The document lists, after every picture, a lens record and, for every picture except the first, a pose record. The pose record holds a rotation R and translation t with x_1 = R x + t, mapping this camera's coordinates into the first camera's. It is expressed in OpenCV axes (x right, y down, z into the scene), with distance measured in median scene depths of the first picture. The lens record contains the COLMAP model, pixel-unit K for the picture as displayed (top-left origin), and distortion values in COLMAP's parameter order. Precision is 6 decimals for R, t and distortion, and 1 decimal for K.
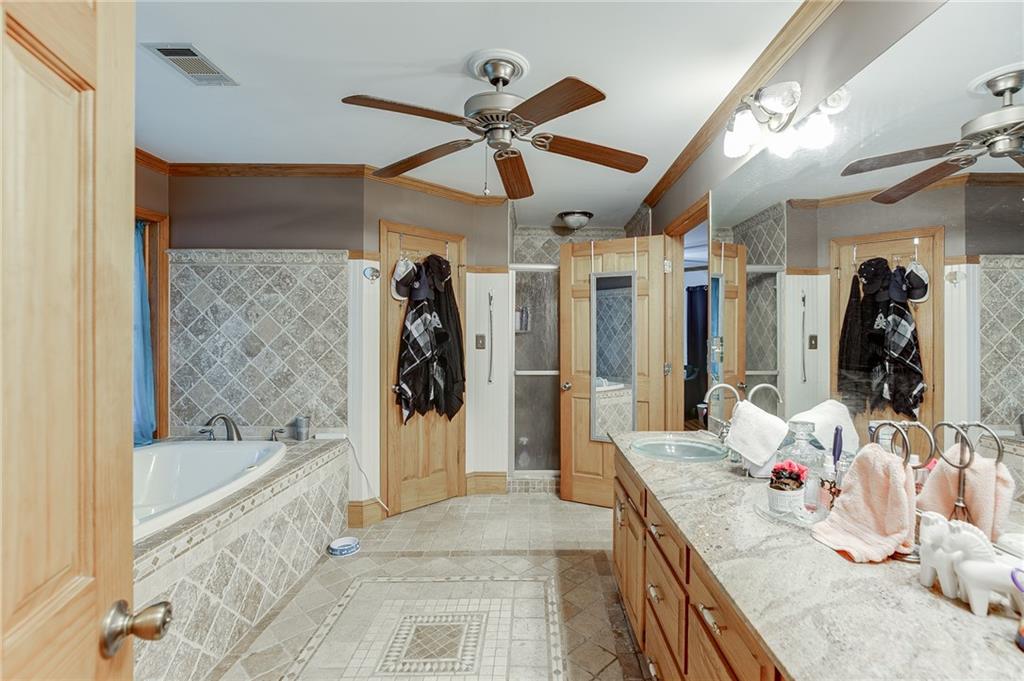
lens RADIAL K [[452.4, 0, 530.6], [0, 452.4, 336.4], [0, 0, 1]] dist [-0.001494, 0.000320]
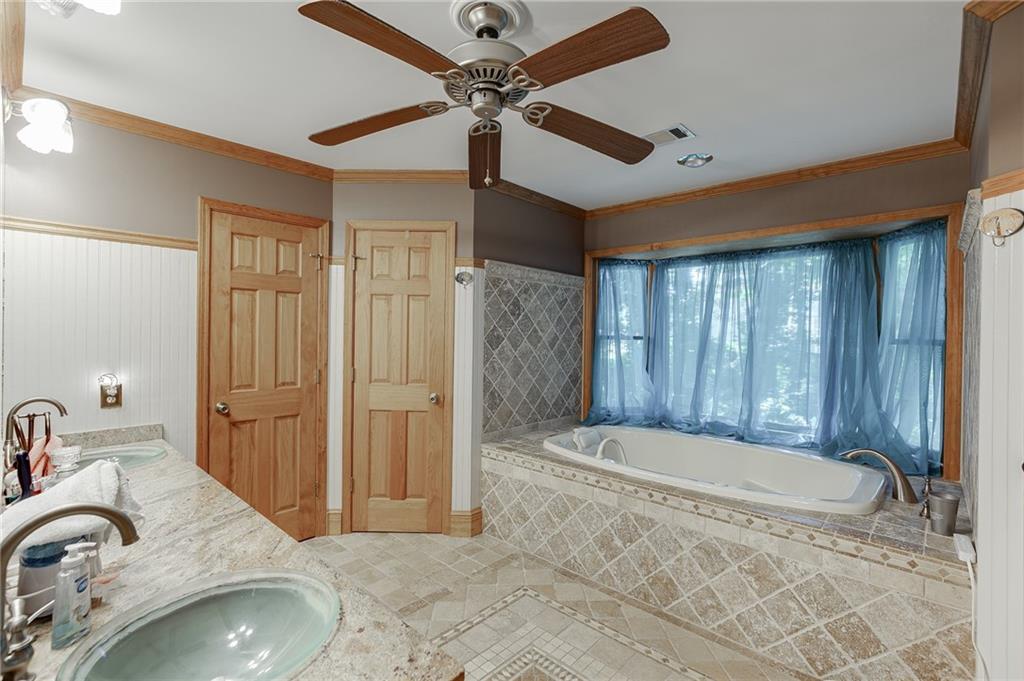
lens RADIAL K [[452.4, 0, 530.6], [0, 452.4, 336.4], [0, 0, 1]] dist [-0.001494, 0.000320]
pose [[-0.644838, -0.010123, -0.764252, 0.500210], [-0.016925, 0.999856, 0.001036, -0.031666], [0.764132, 0.013603, -0.644917, 1.611637]]
